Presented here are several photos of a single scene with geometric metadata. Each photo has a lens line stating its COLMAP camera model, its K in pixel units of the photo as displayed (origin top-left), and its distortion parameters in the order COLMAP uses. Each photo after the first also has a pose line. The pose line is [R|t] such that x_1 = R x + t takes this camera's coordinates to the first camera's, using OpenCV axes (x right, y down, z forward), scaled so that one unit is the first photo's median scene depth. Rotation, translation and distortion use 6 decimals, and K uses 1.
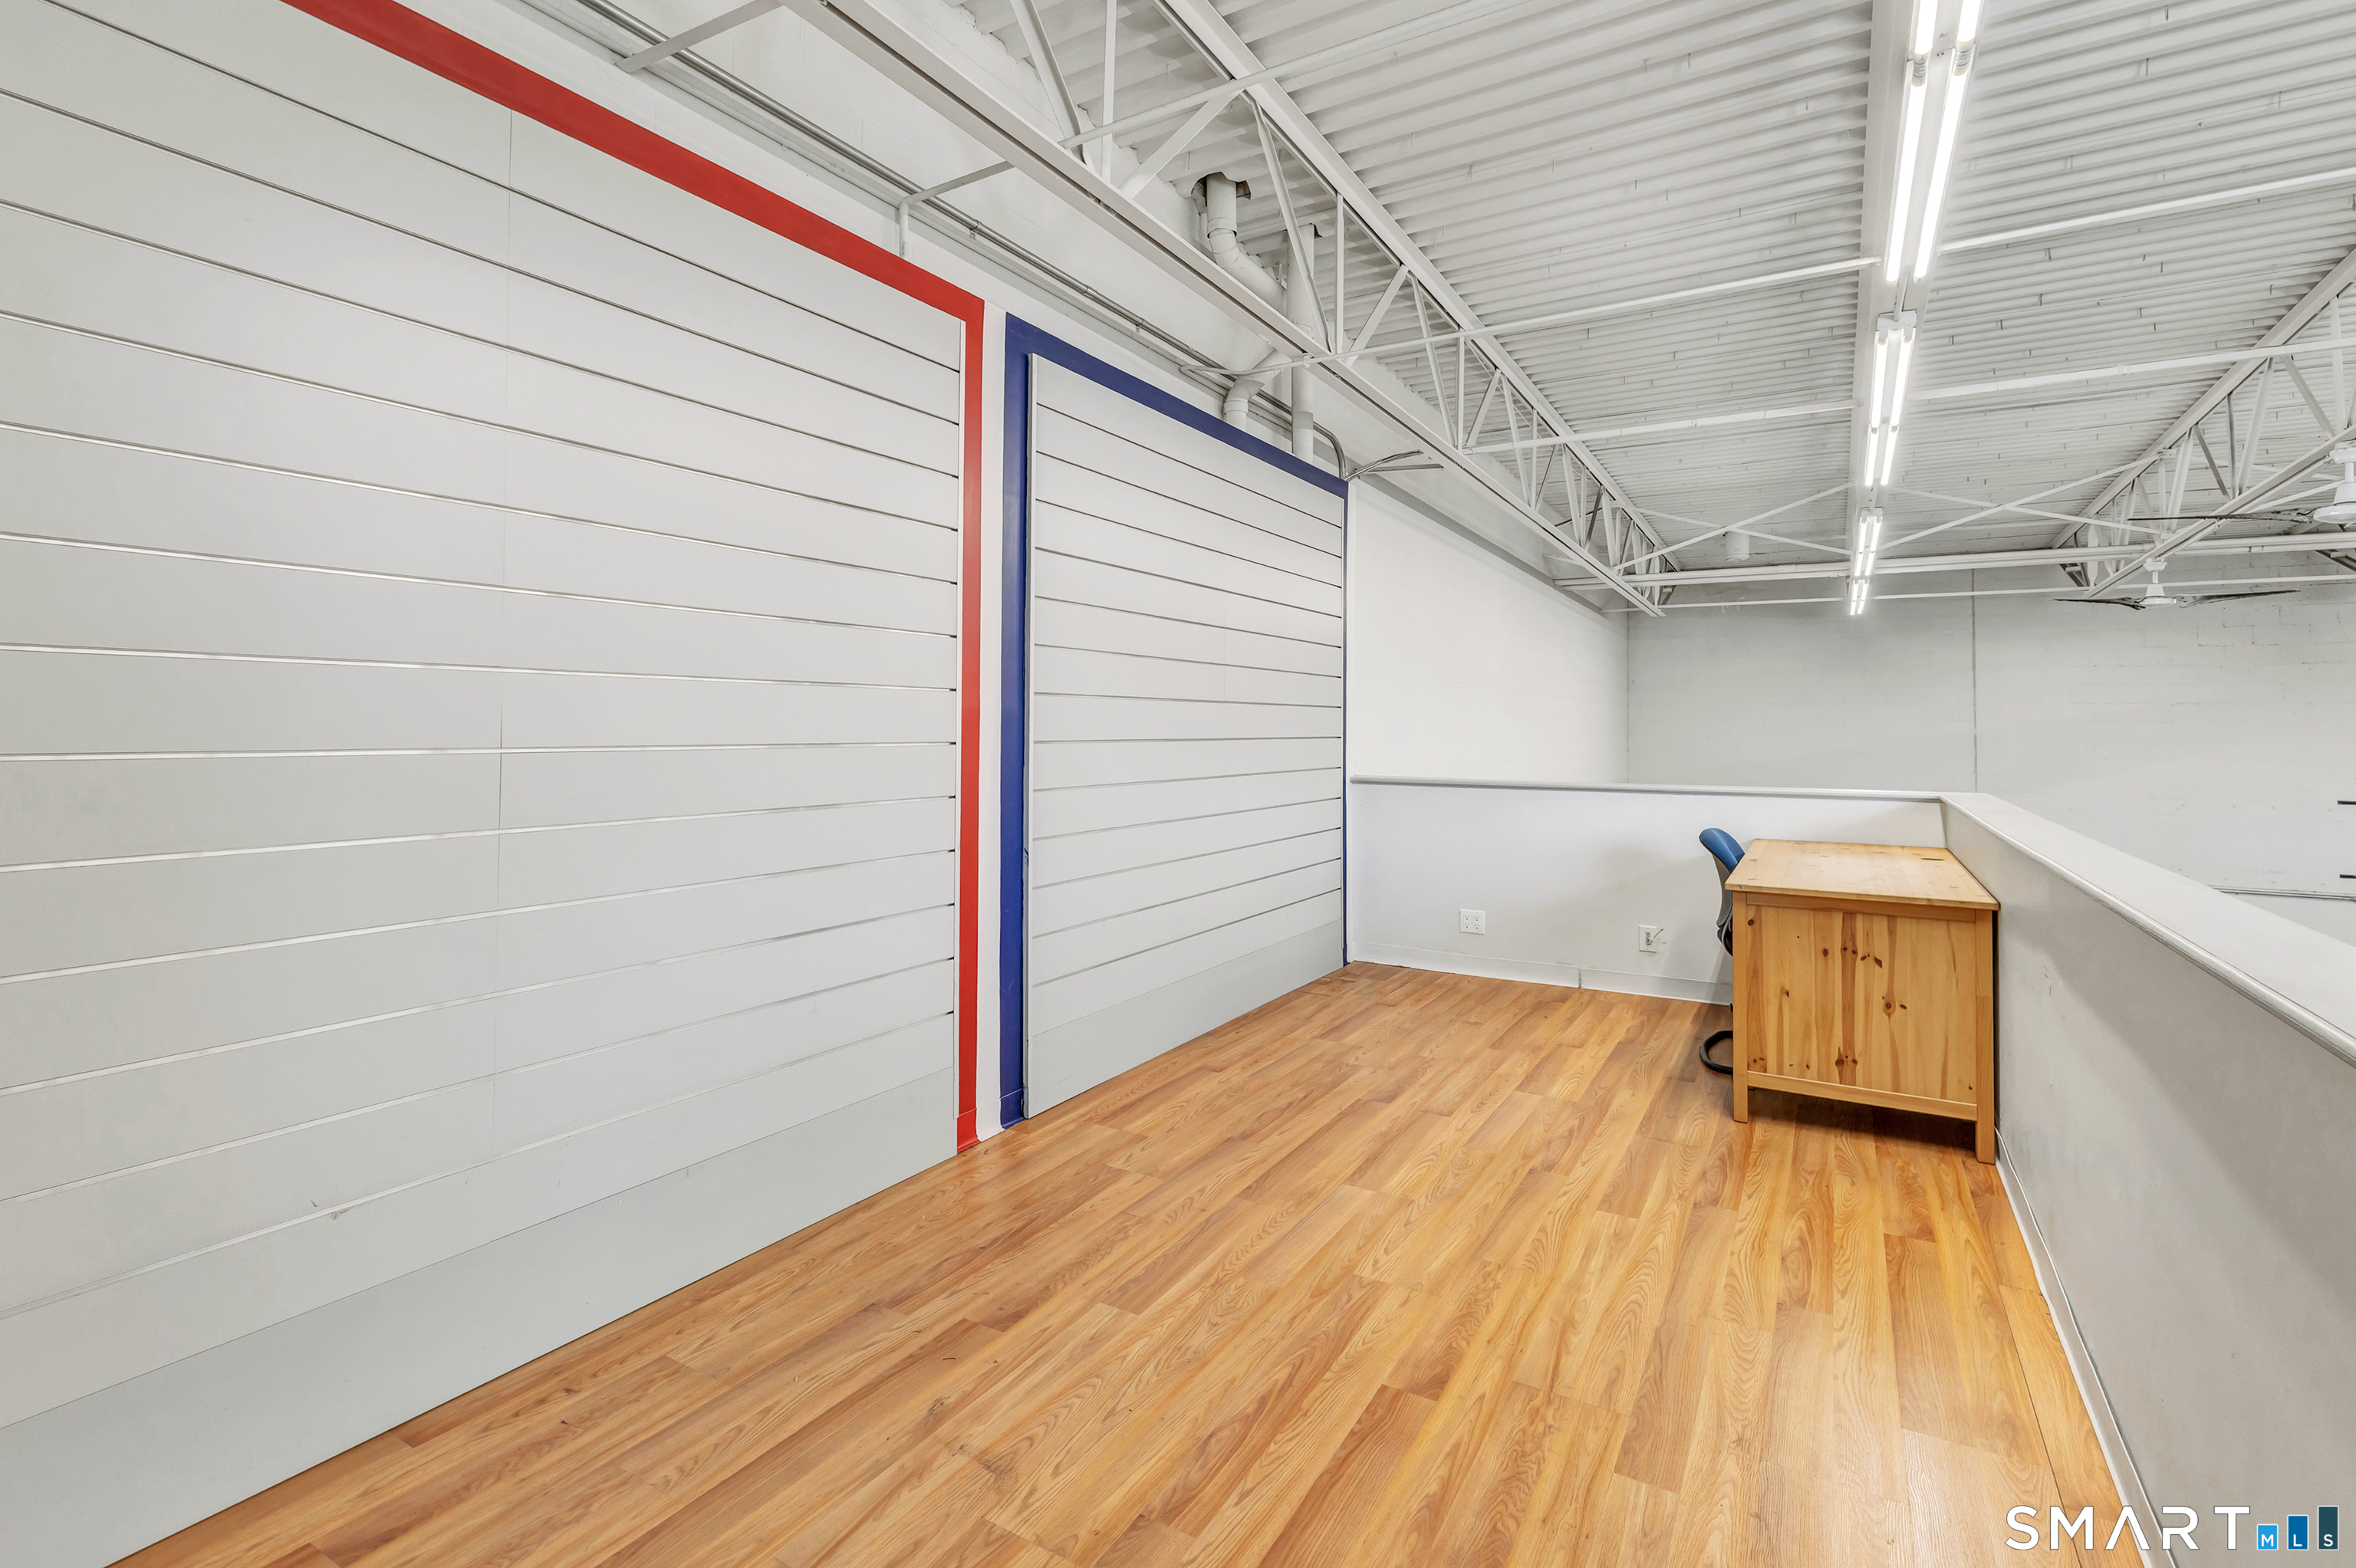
lens RADIAL K [[1086.9, 0, 1166.8], [0, 1086.9, 735.0], [0, 0, 1]] dist [0.003534, 0.000330]
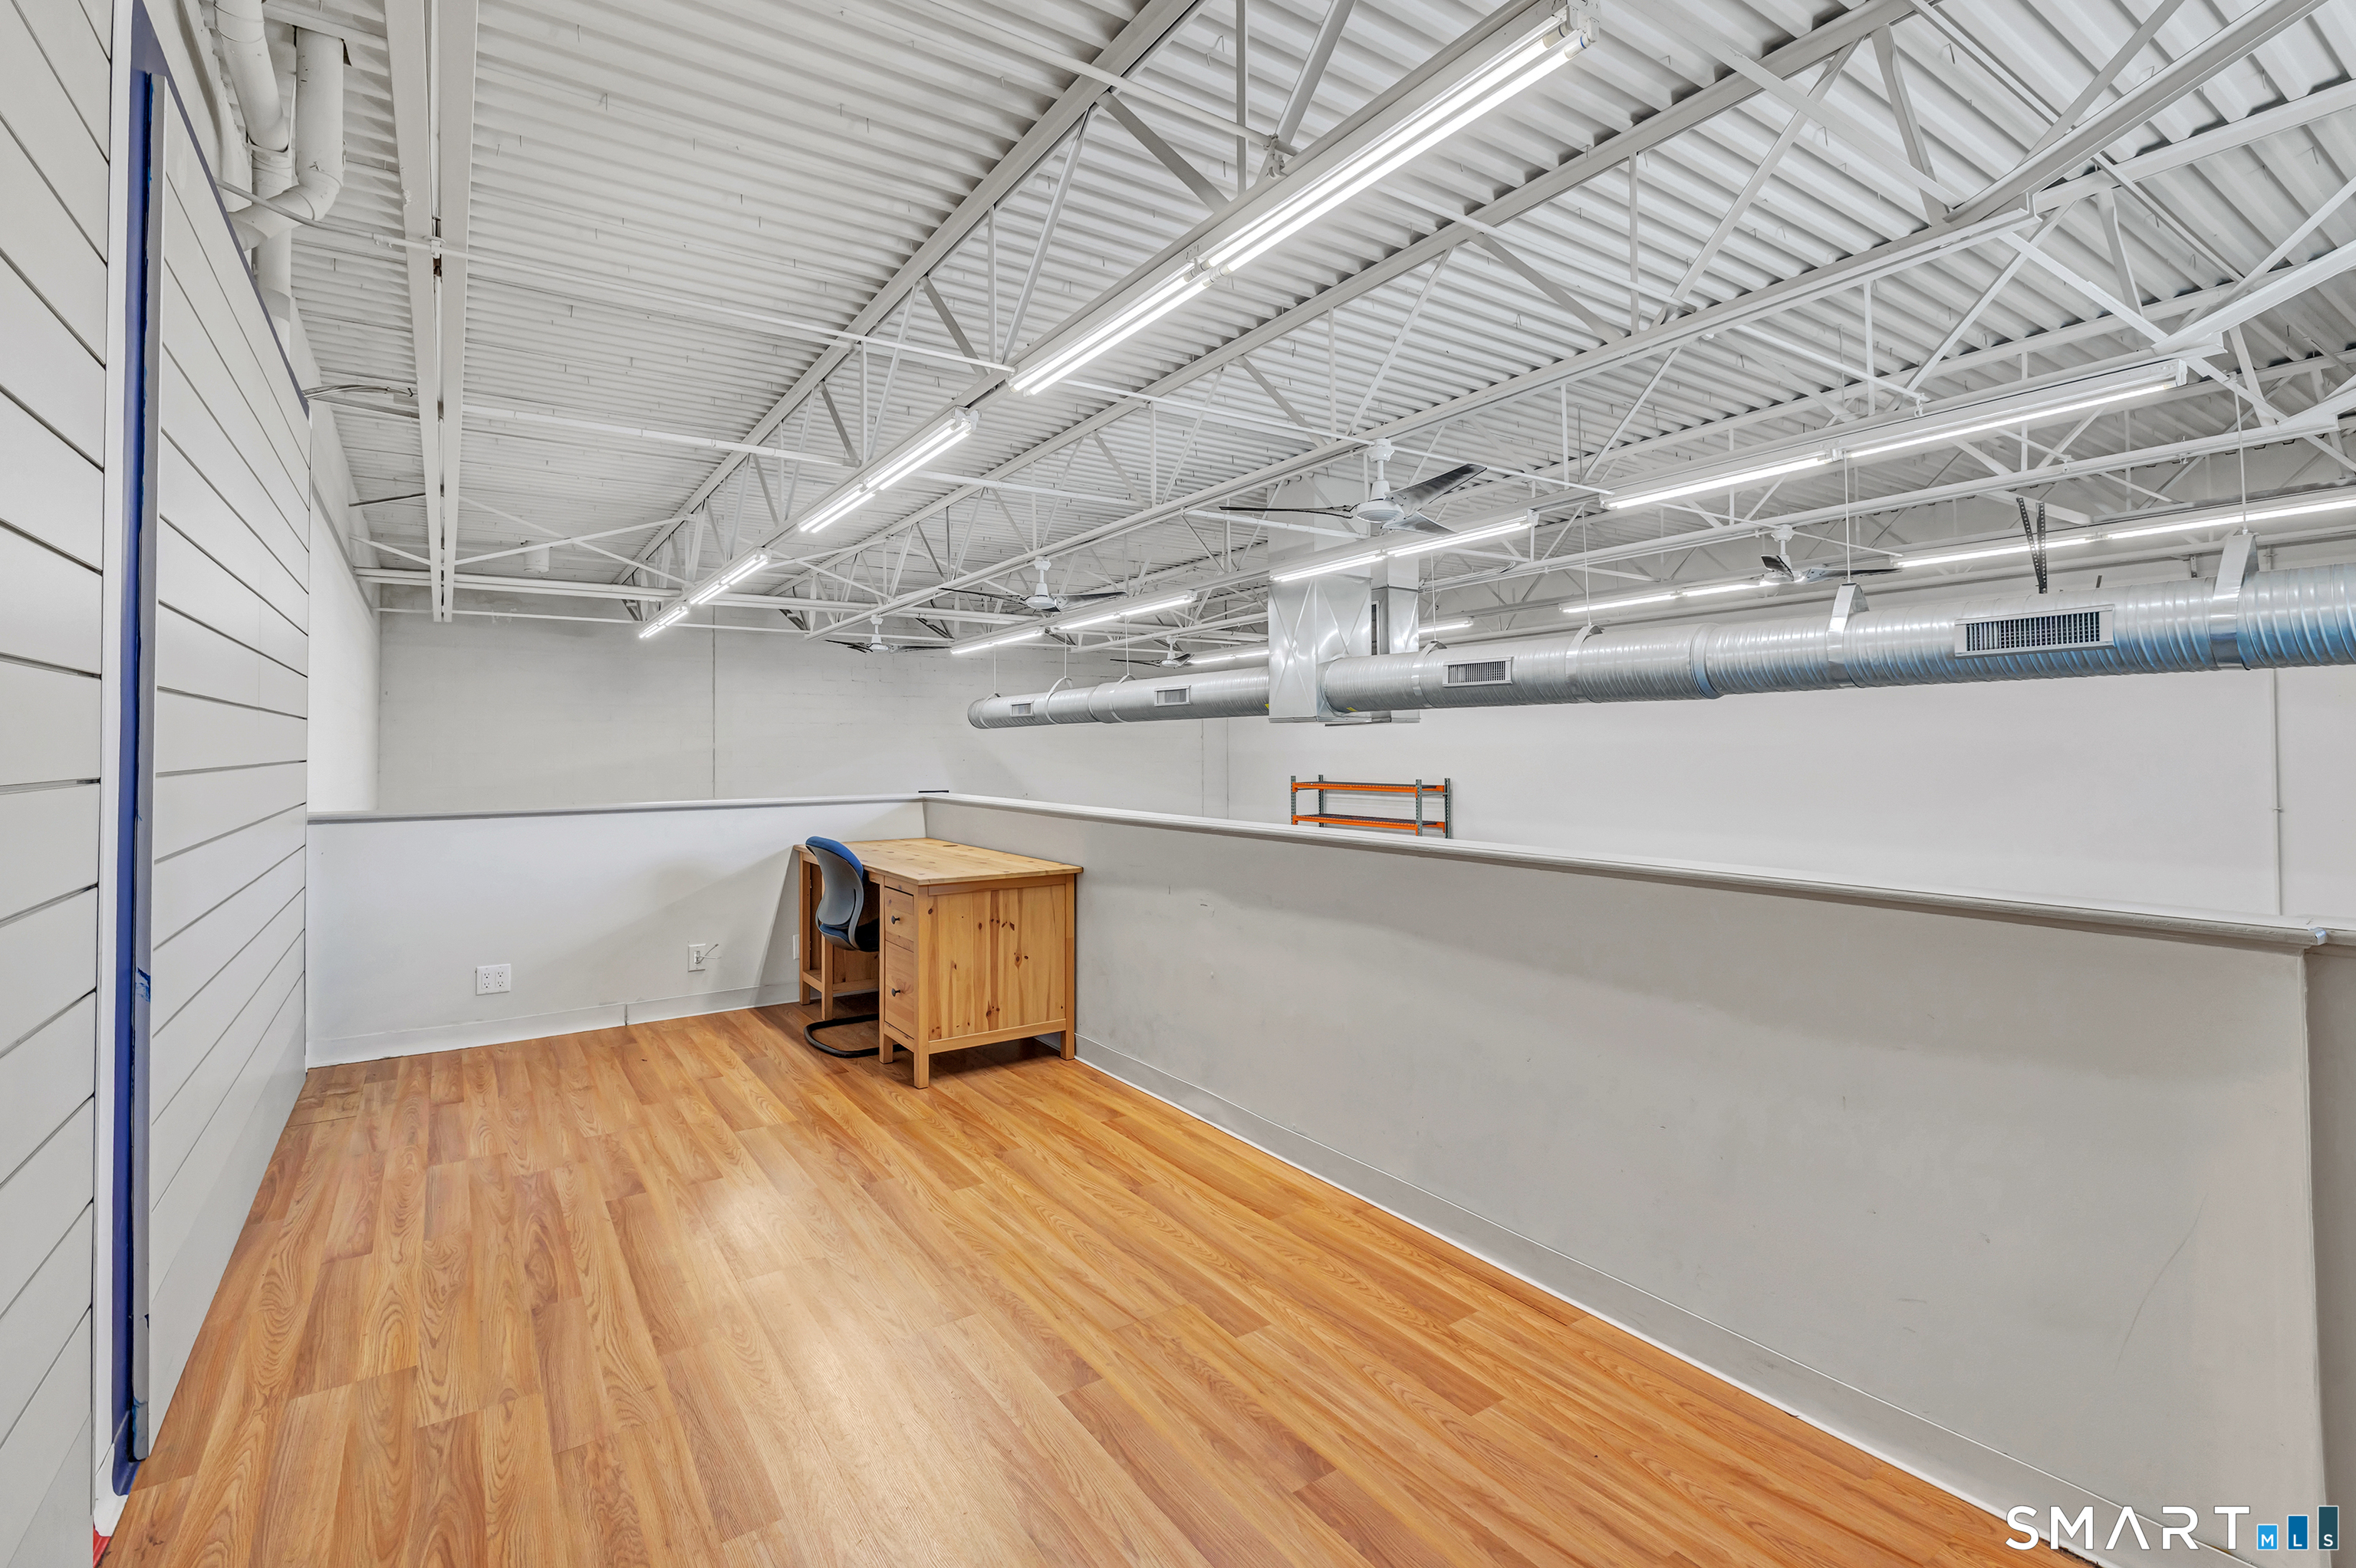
lens RADIAL K [[1086.9, 0, 1166.8], [0, 1086.9, 735.0], [0, 0, 1]] dist [0.003534, 0.000330]
pose [[0.425617, -0.000009, 0.904903, -0.536577], [0.013623, 0.999887, -0.006397, -0.004773], [-0.904801, 0.015050, 0.425569, 0.379256]]
